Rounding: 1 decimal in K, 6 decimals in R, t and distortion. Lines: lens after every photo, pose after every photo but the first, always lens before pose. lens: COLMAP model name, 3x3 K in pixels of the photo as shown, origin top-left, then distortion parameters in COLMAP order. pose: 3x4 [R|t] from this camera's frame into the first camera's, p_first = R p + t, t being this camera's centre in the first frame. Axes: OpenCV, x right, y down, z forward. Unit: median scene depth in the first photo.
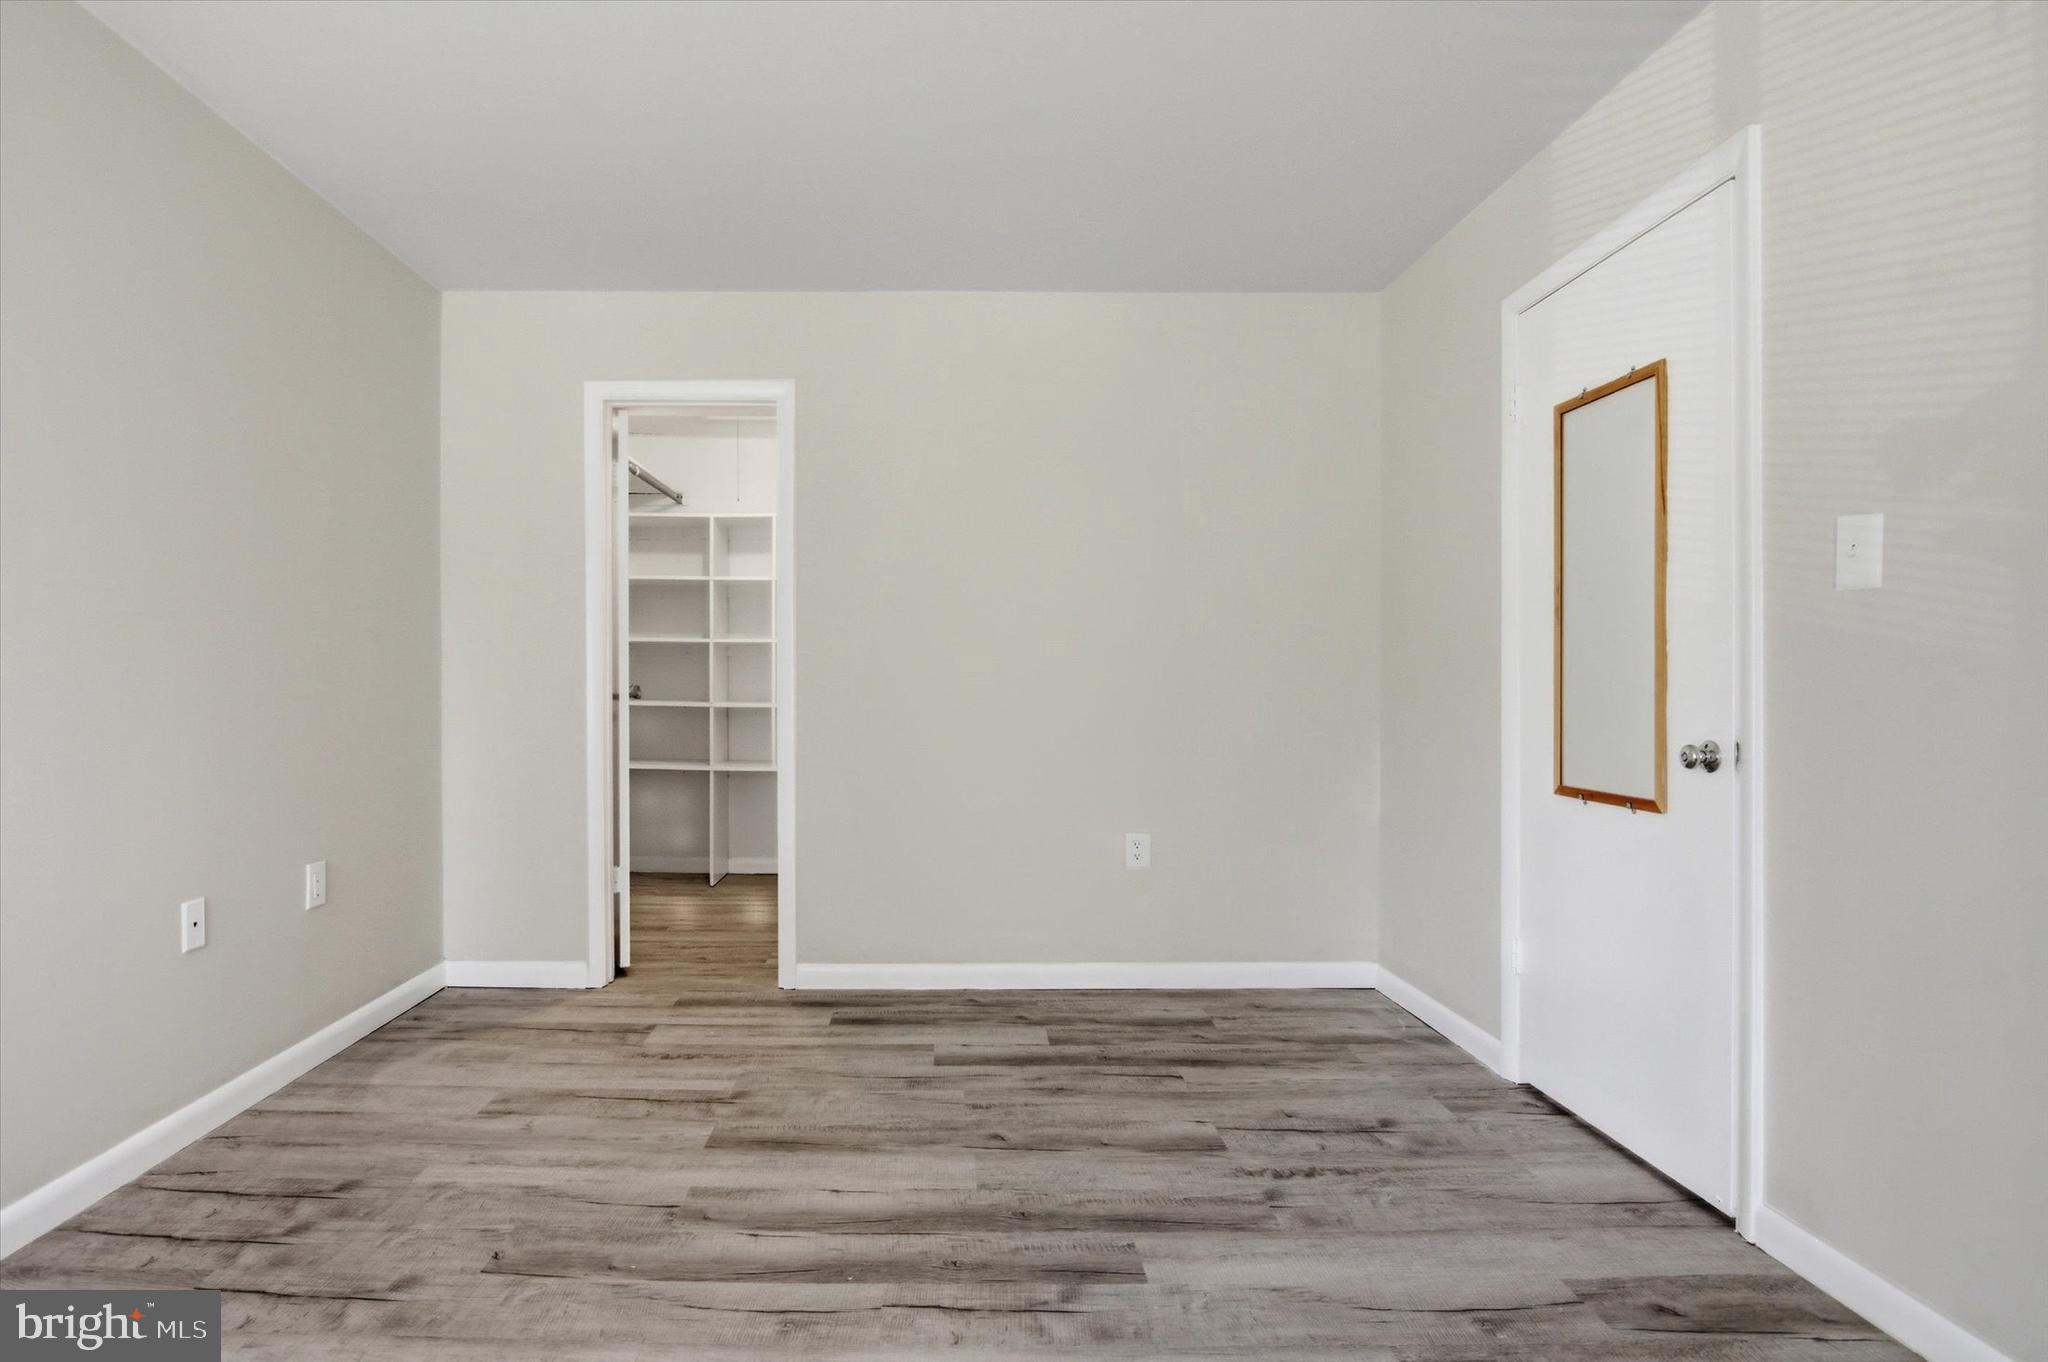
lens RADIAL K [[1047.9, 0, 927.3], [0, 1047.9, 680.9], [0, 0, 1]] dist [-0.000521, -0.000284]
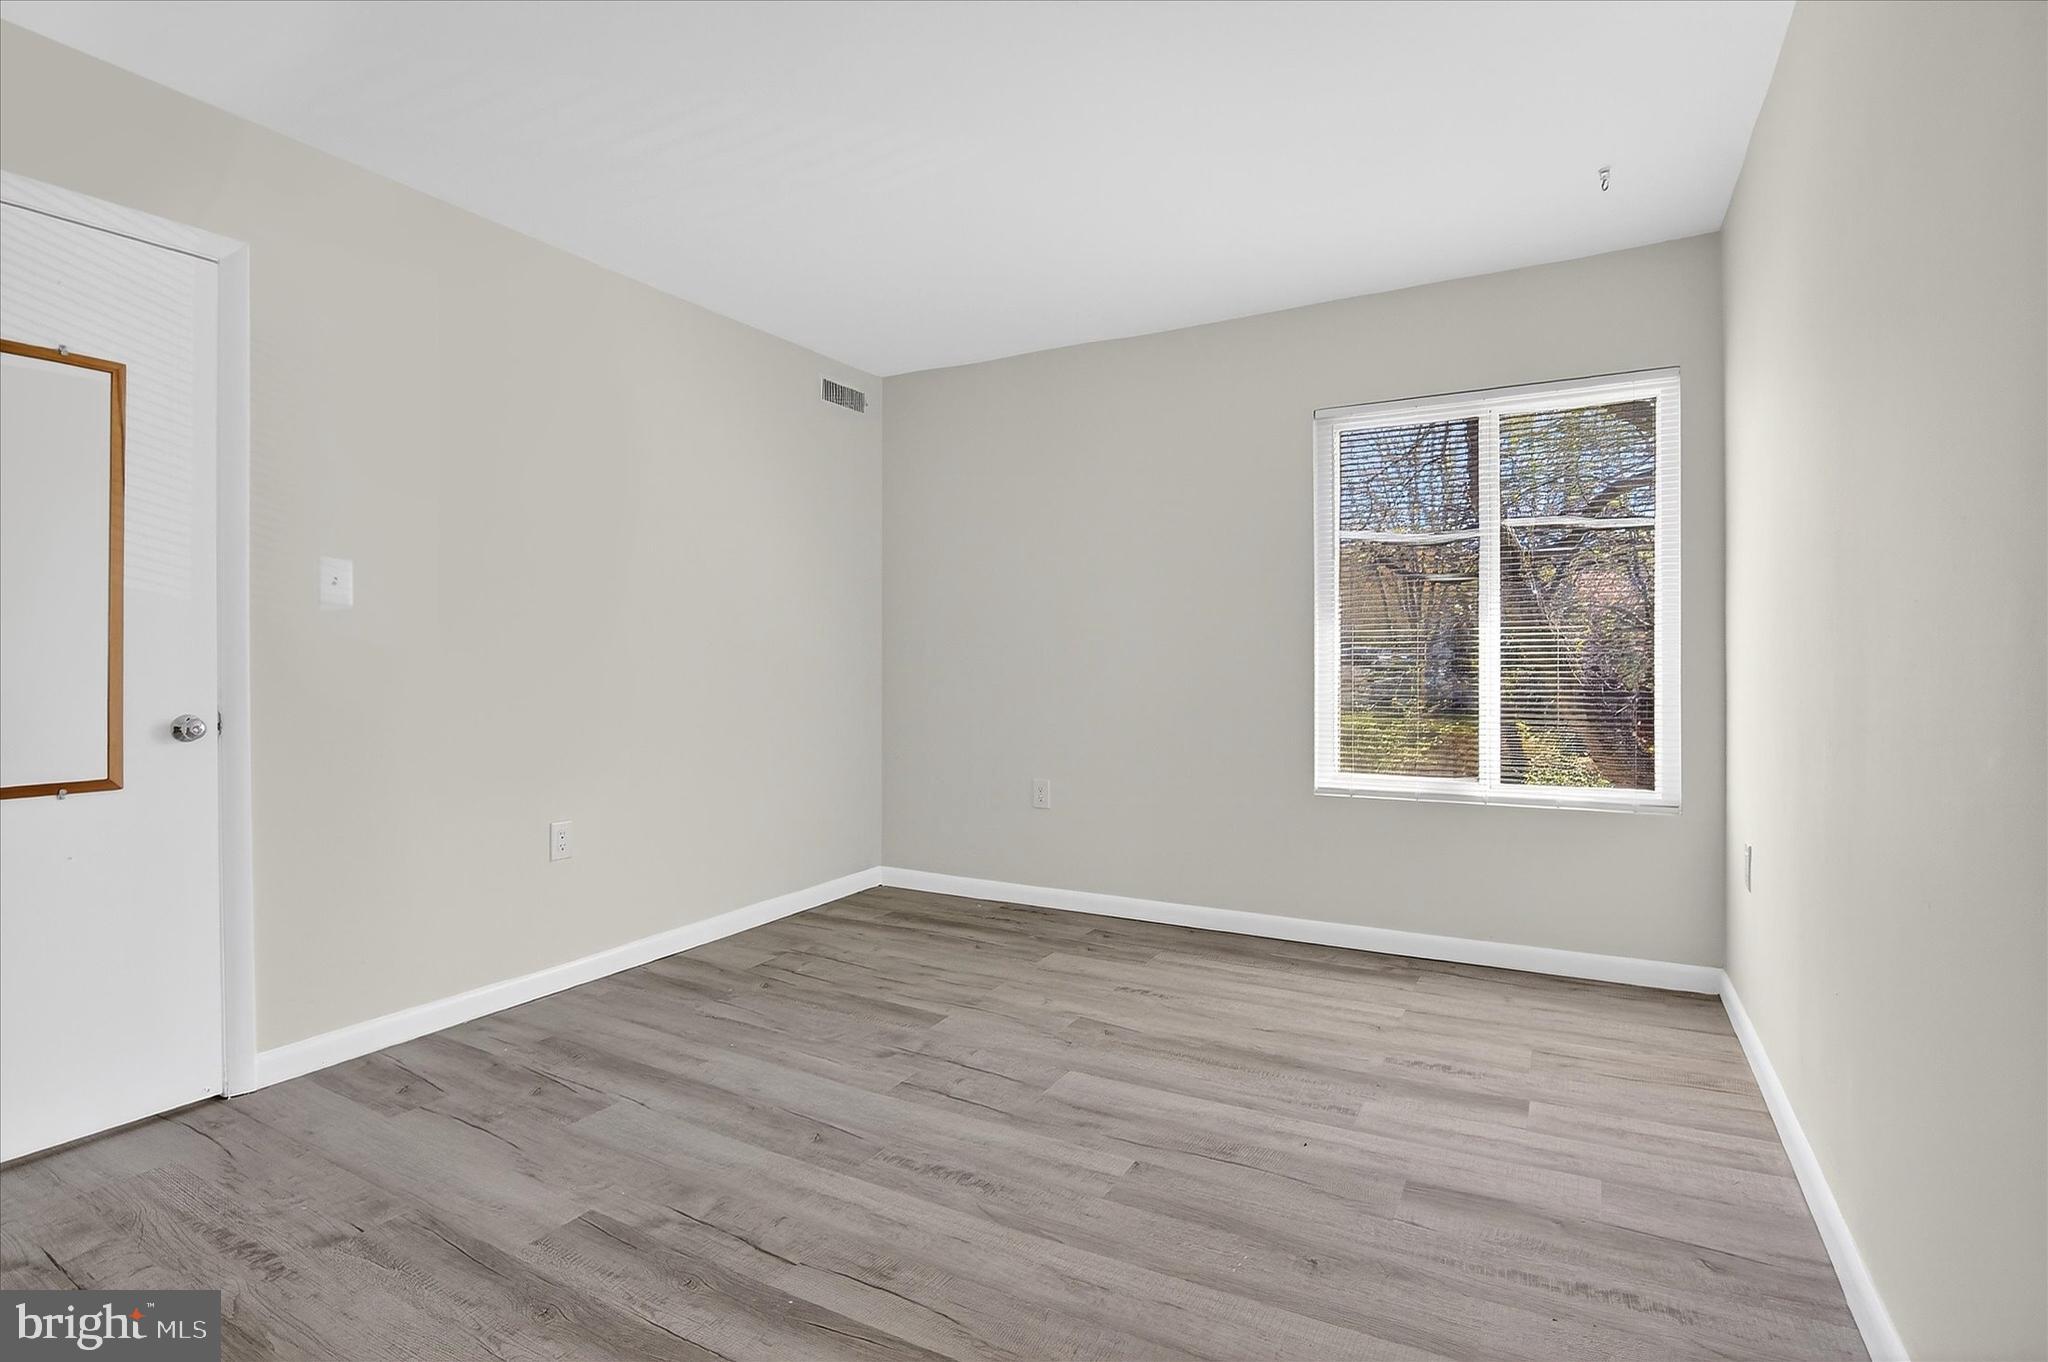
lens RADIAL K [[999.4, 0, 1019.2], [0, 999.4, 670.7], [0, 0, 1]] dist [0.000683, -0.014778]
pose [[-0.873438, 0.001359, 0.486933, -0.678761], [0.004954, 0.999969, 0.006095, 0.005649], [-0.486909, 0.007736, -0.873418, 1.661129]]
